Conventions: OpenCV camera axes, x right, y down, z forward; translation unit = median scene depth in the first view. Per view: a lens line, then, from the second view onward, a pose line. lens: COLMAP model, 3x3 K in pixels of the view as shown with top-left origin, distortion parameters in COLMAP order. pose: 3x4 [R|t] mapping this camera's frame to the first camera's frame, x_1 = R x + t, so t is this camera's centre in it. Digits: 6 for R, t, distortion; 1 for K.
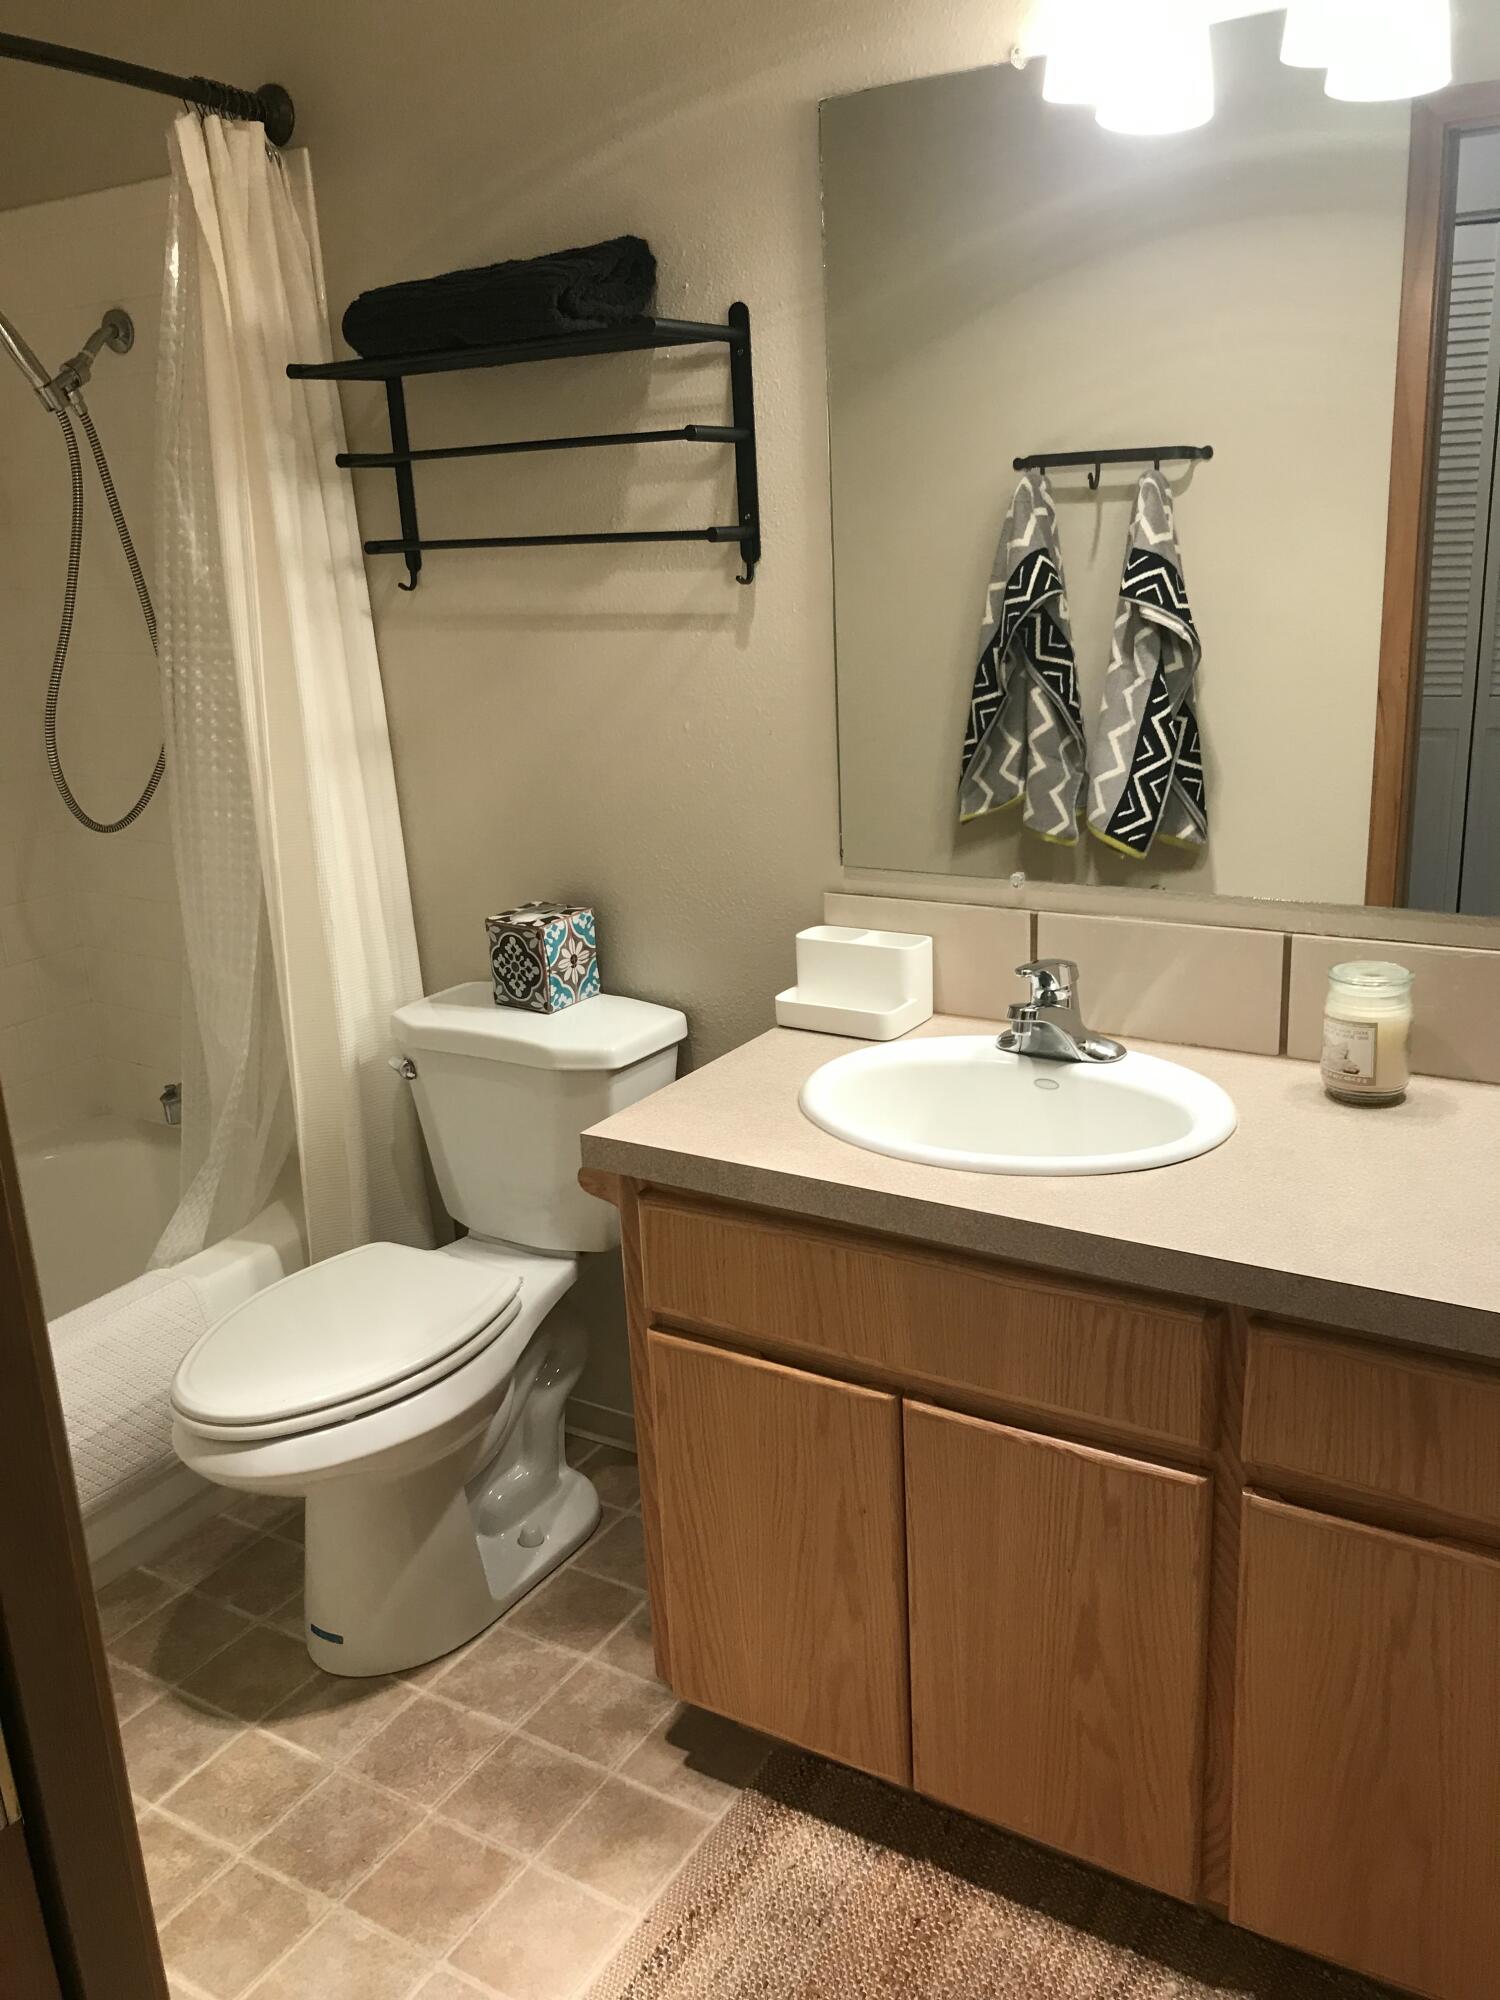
lens RADIAL K [[1627.3, 0, 750.0], [0, 1627.3, 1000.0], [0, 0, 1]] dist [0.005034, 0.010820]
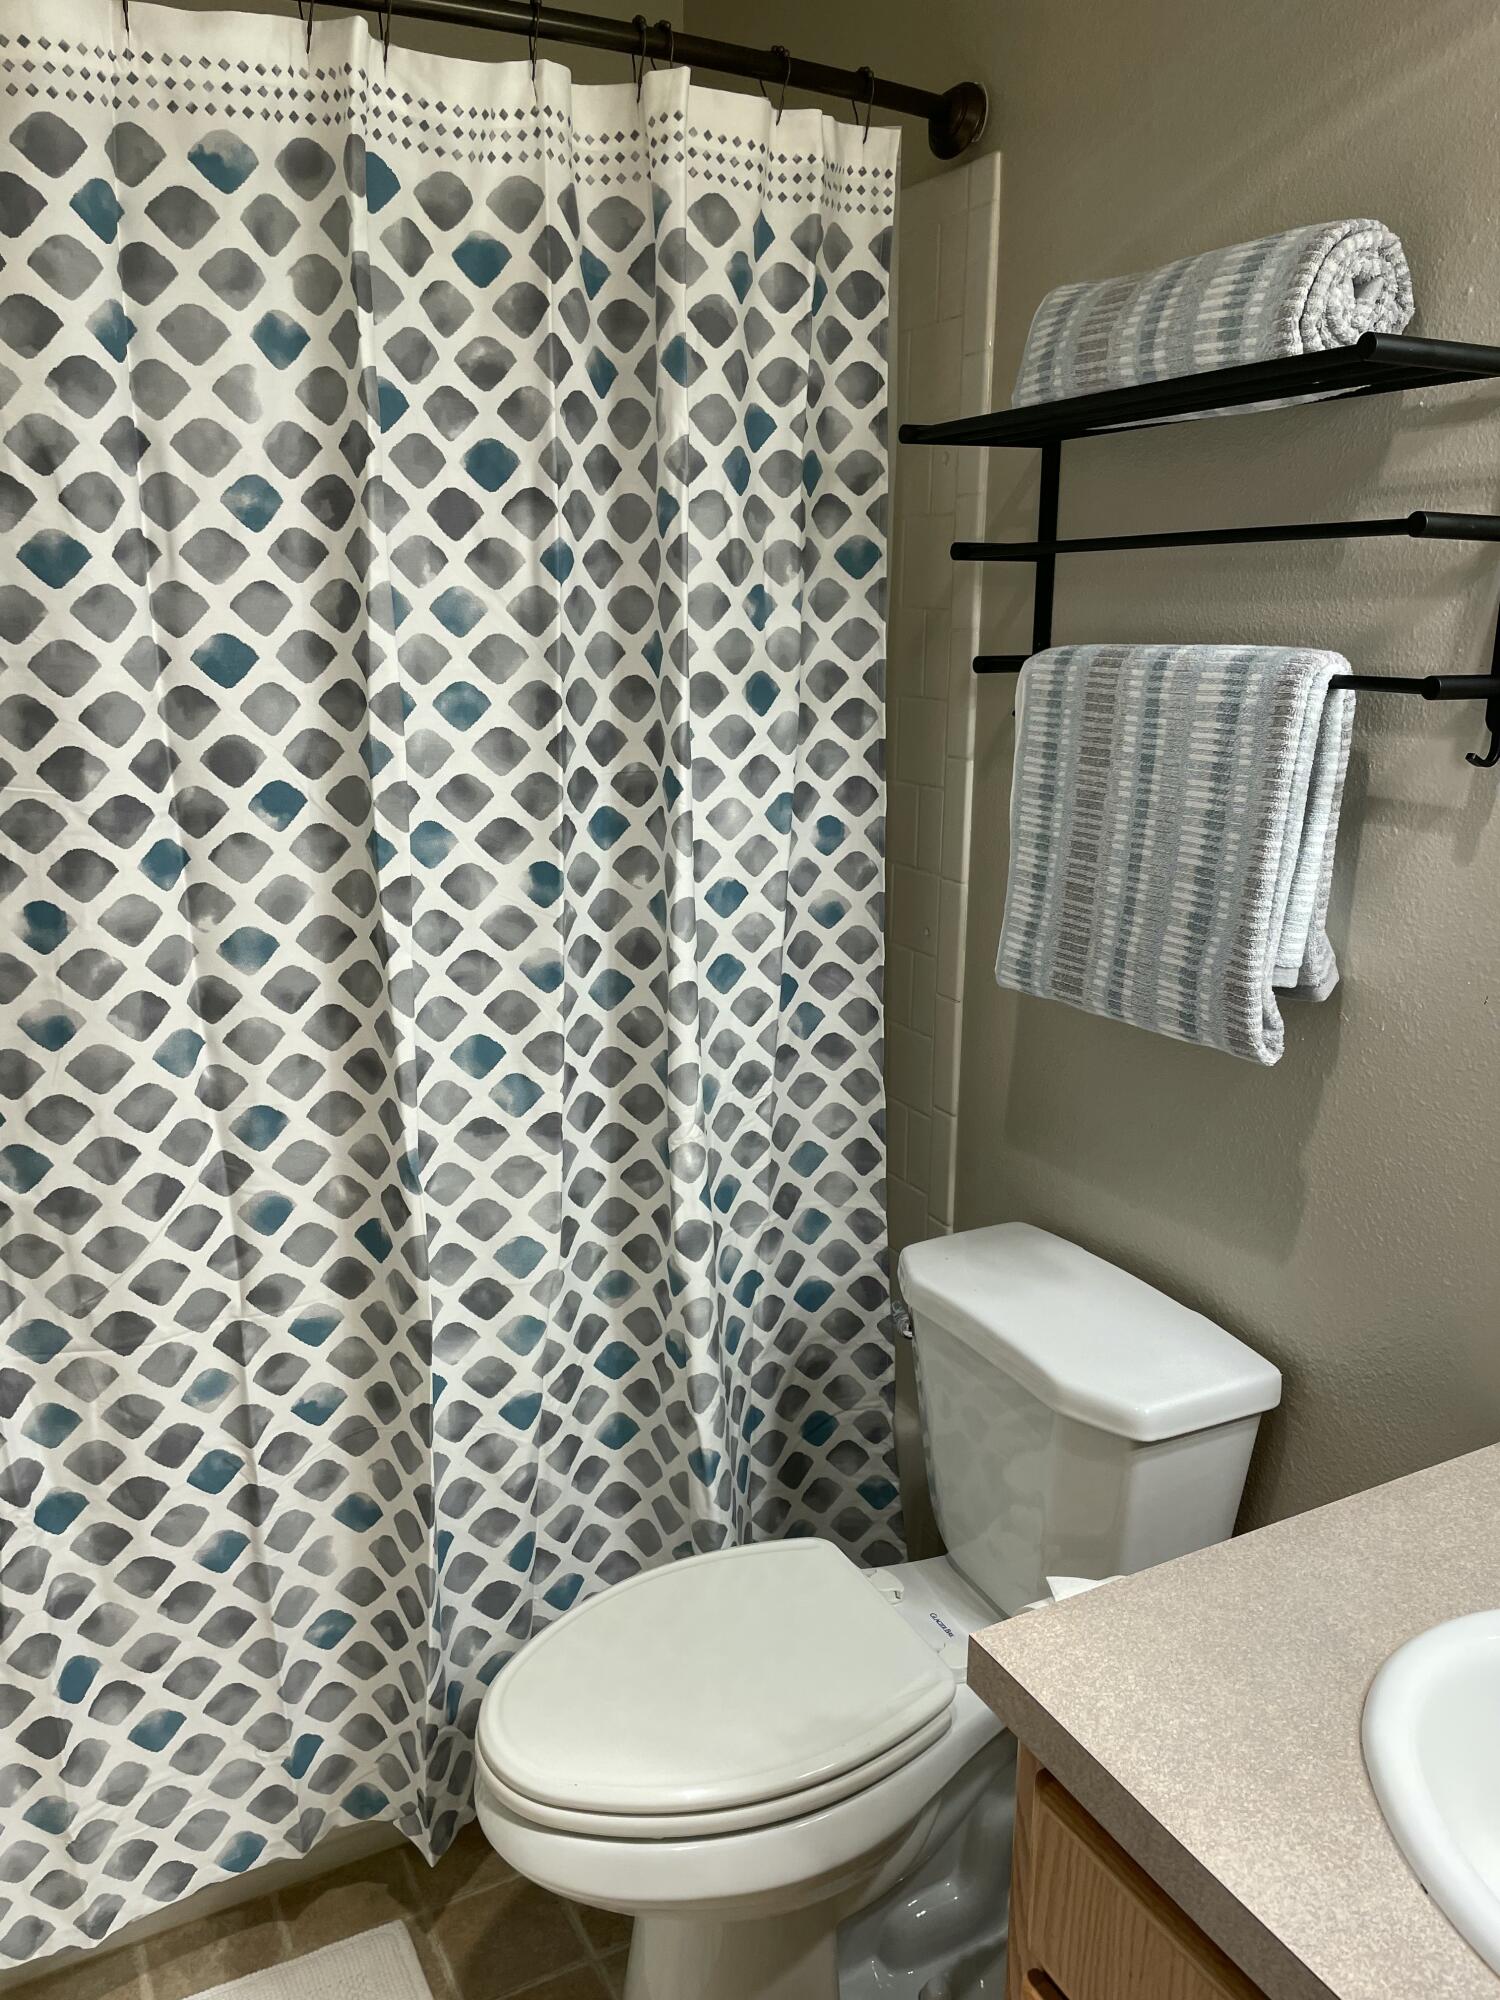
lens RADIAL K [[1491.6, 0, 750.0], [0, 1491.6, 1000.0], [0, 0, 1]] dist [0.028794, -0.000197]
pose [[0.858142, 0.173724, -0.483128, 0.049293], [-0.182011, 0.982835, 0.030118, -0.133695], [0.480068, 0.062089, 0.875031, 0.367439]]
